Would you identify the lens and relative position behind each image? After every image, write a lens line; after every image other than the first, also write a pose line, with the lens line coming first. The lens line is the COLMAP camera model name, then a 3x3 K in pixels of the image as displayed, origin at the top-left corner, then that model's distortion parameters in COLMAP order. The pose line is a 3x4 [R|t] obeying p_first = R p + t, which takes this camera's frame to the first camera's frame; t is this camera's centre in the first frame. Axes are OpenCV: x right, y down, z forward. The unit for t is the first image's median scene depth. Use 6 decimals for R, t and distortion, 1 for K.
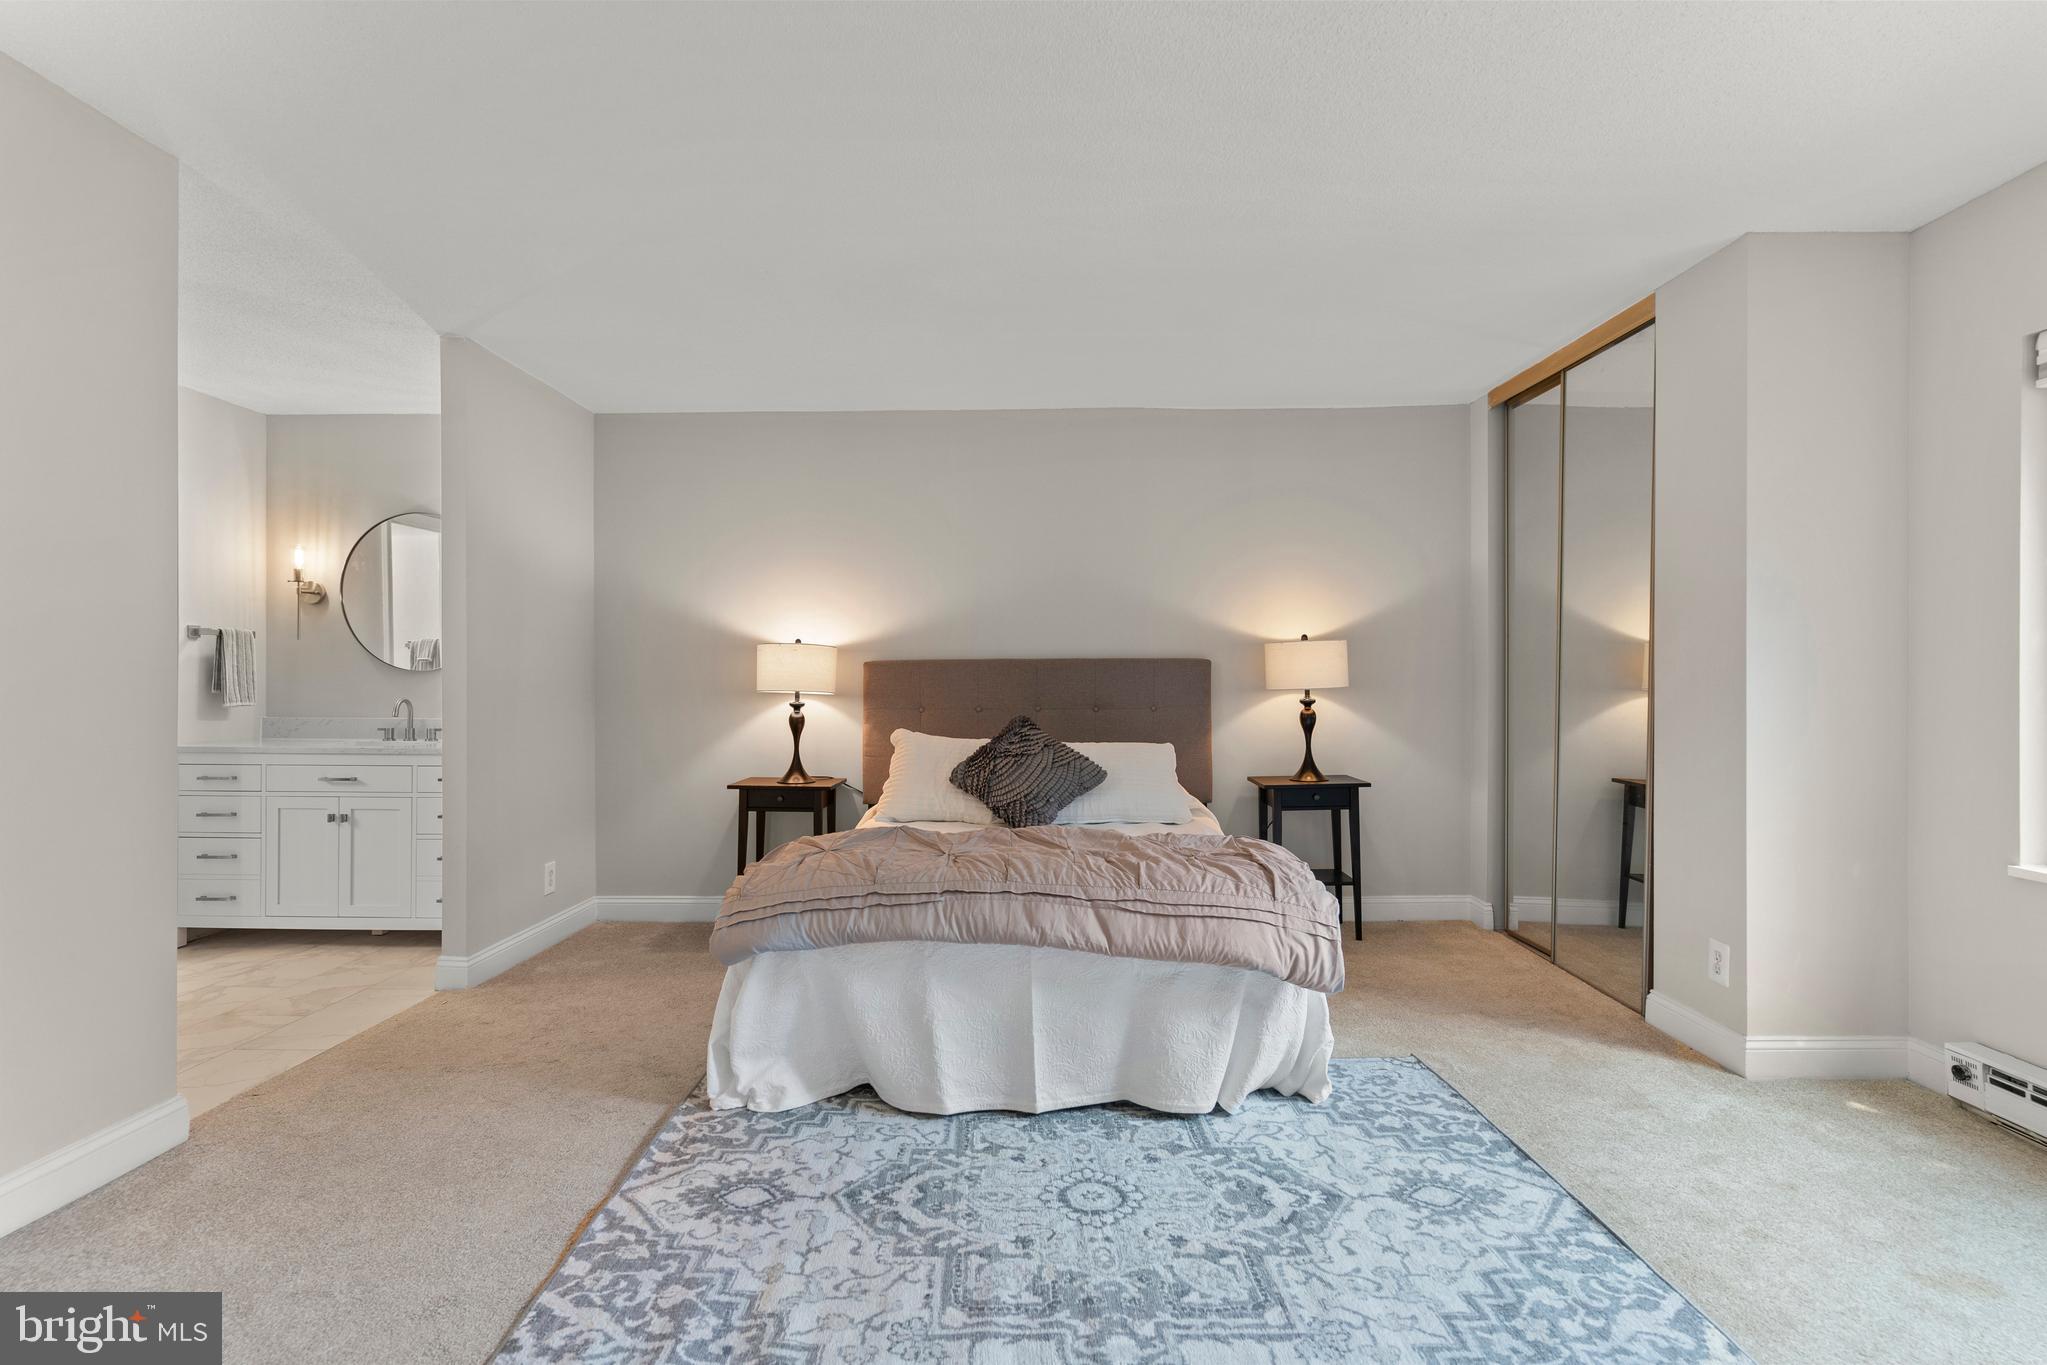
lens RADIAL K [[975.7, 0, 1017.3], [0, 975.7, 676.0], [0, 0, 1]] dist [0.000949, 0.001005]
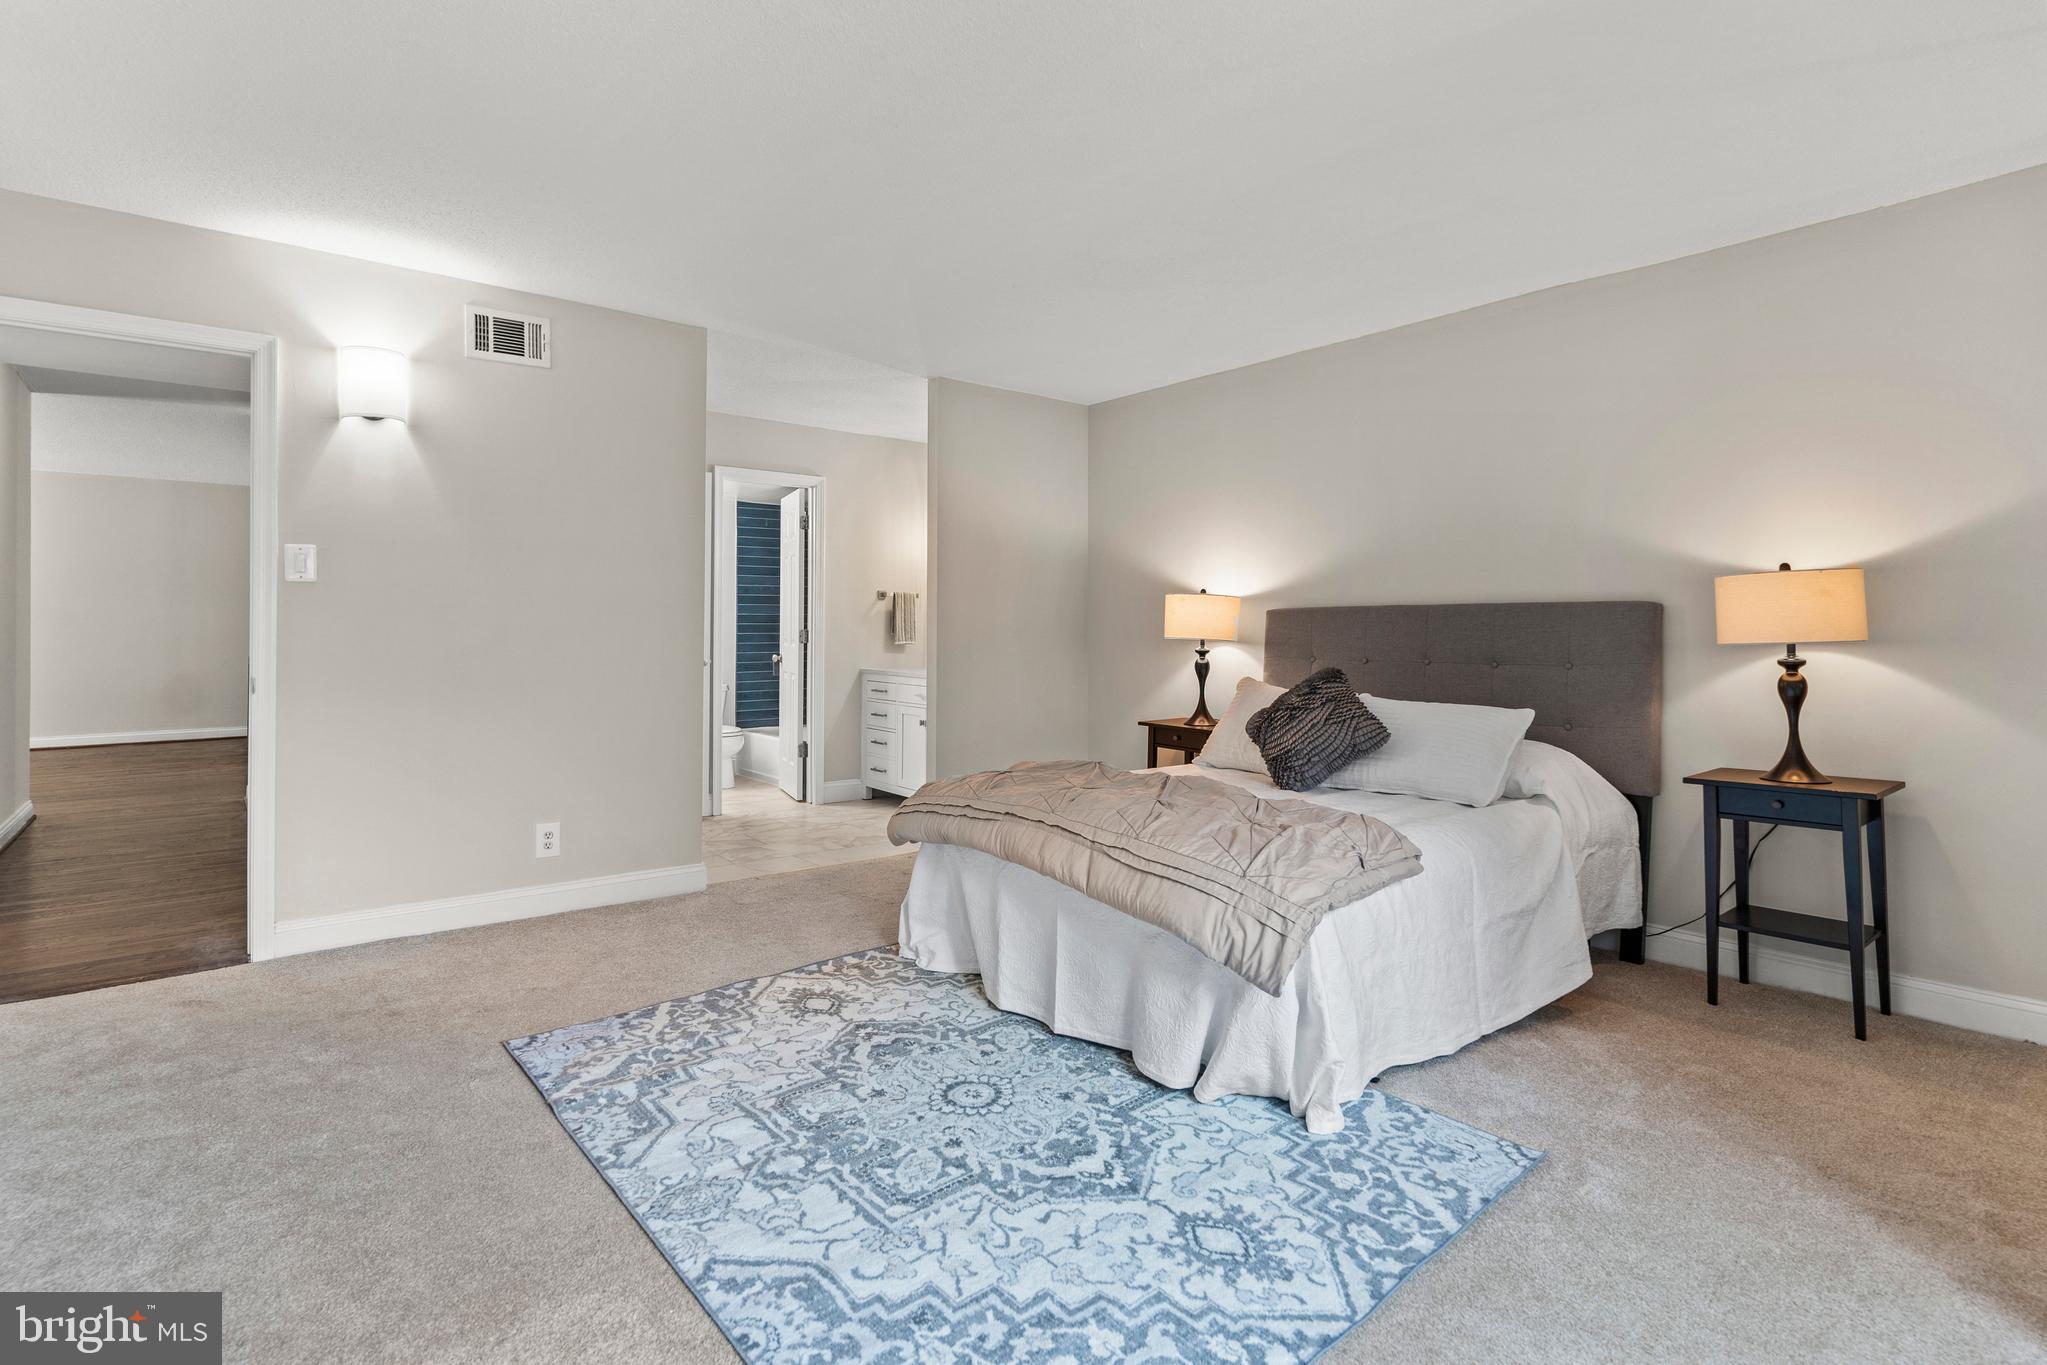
lens RADIAL K [[1004.4, 0, 1021.5], [0, 1004.4, 610.1], [0, 0, 1]] dist [0.002984, 0.000354]
pose [[0.644462, -0.009567, -0.764577, 0.846216], [-0.001681, 0.999902, -0.013928, 0.000944], [0.764635, 0.010262, 0.644382, 0.260349]]
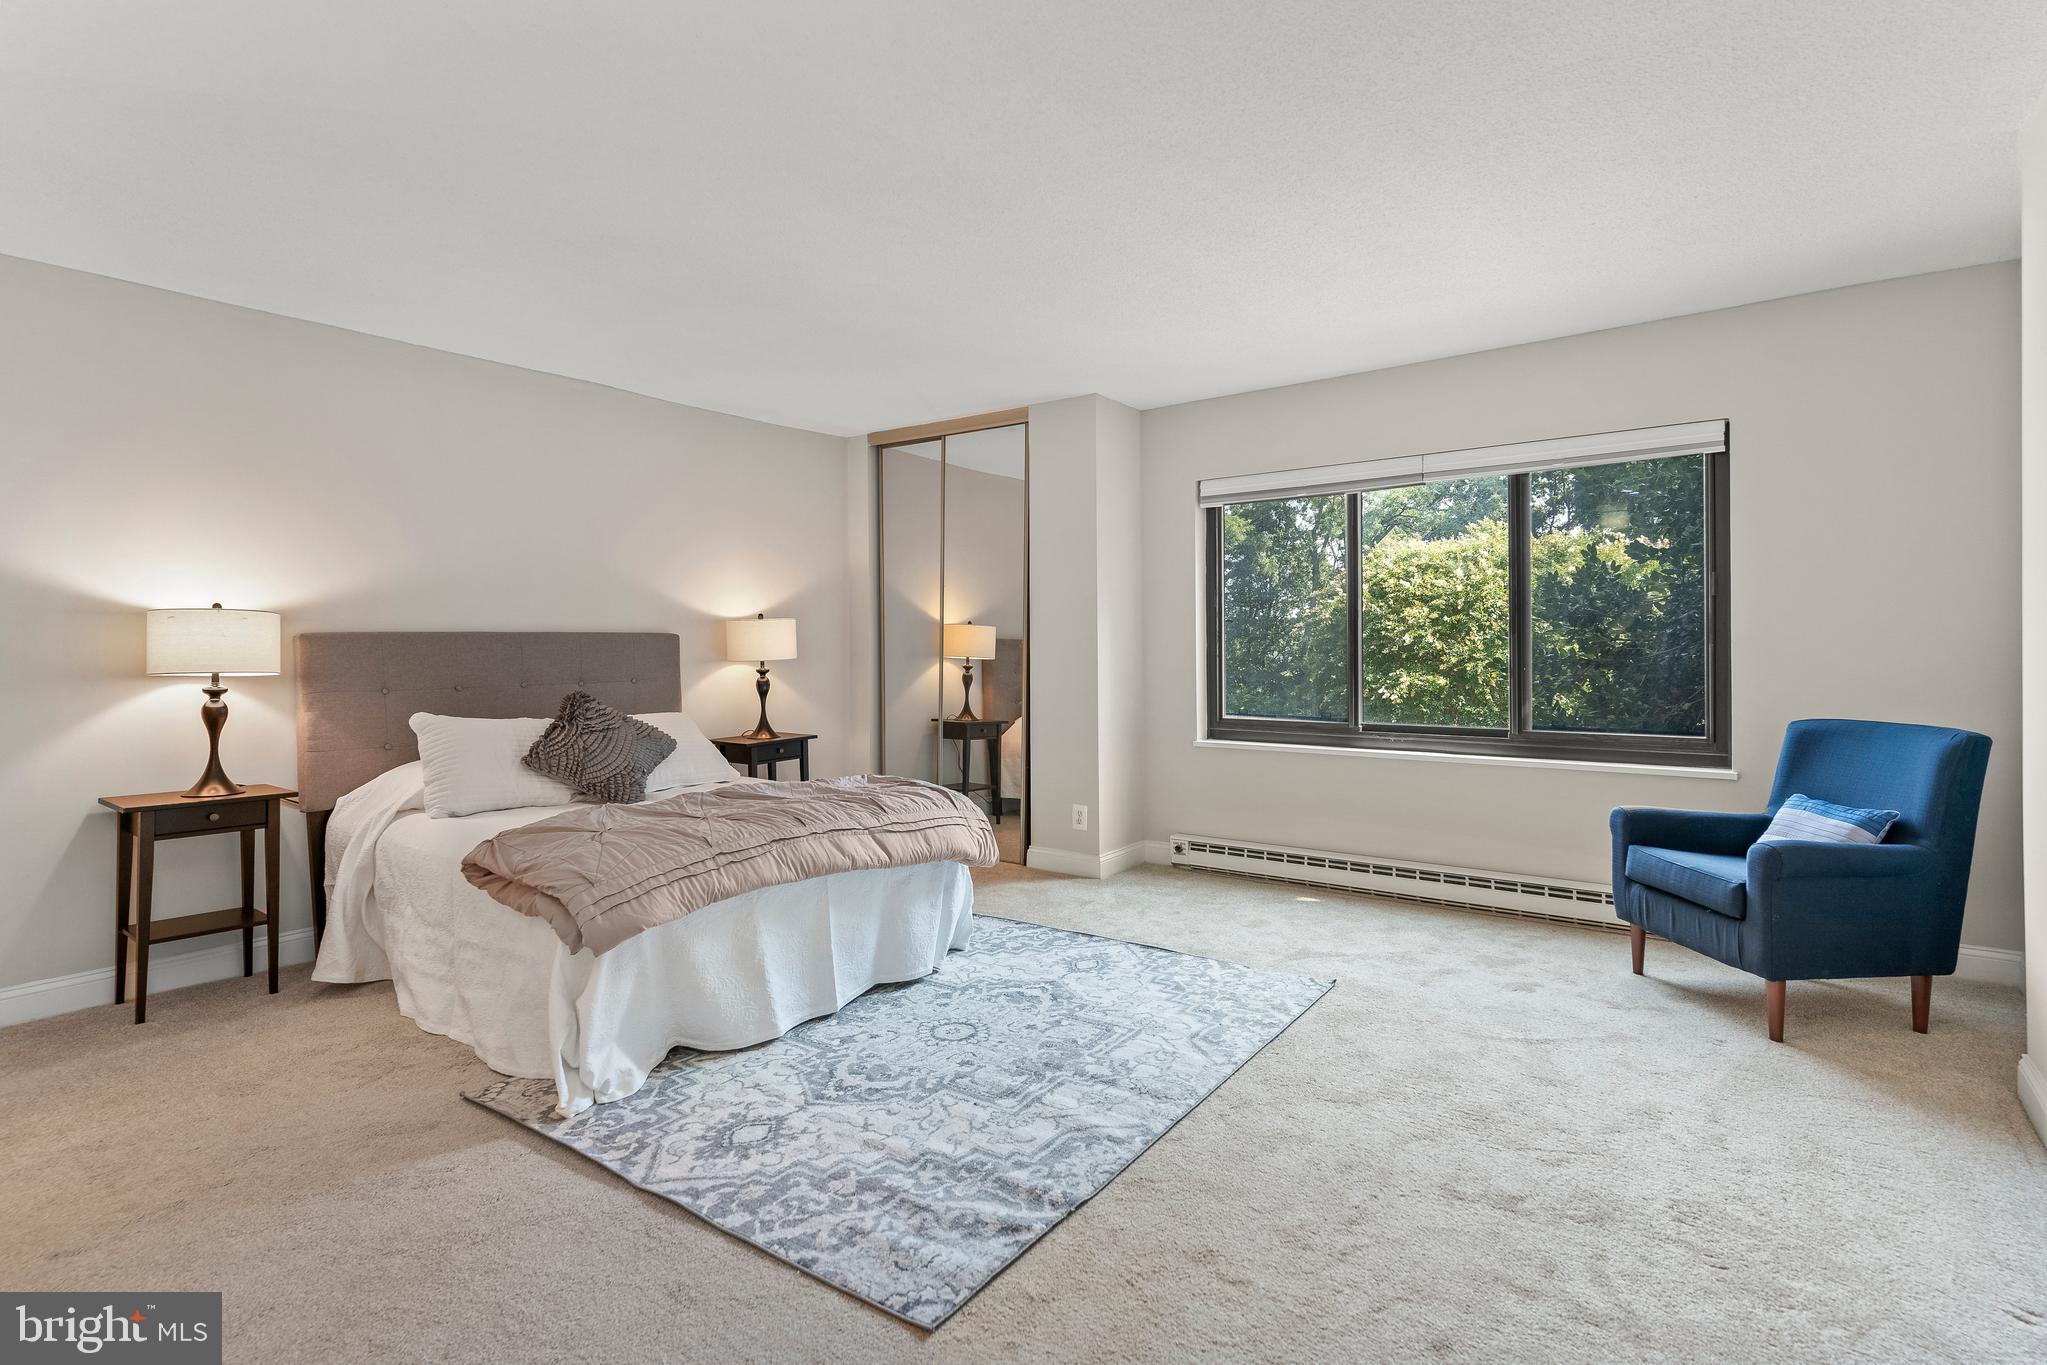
lens RADIAL K [[986.8, 0, 1018.2], [0, 986.8, 646.2], [0, 0, 1]] dist [-0.000622, 0.000417]
pose [[0.584175, -0.002910, 0.811622, -0.844774], [0.004502, 0.999990, 0.000344, -0.004088], [-0.811615, 0.003453, 0.584182, 0.102817]]
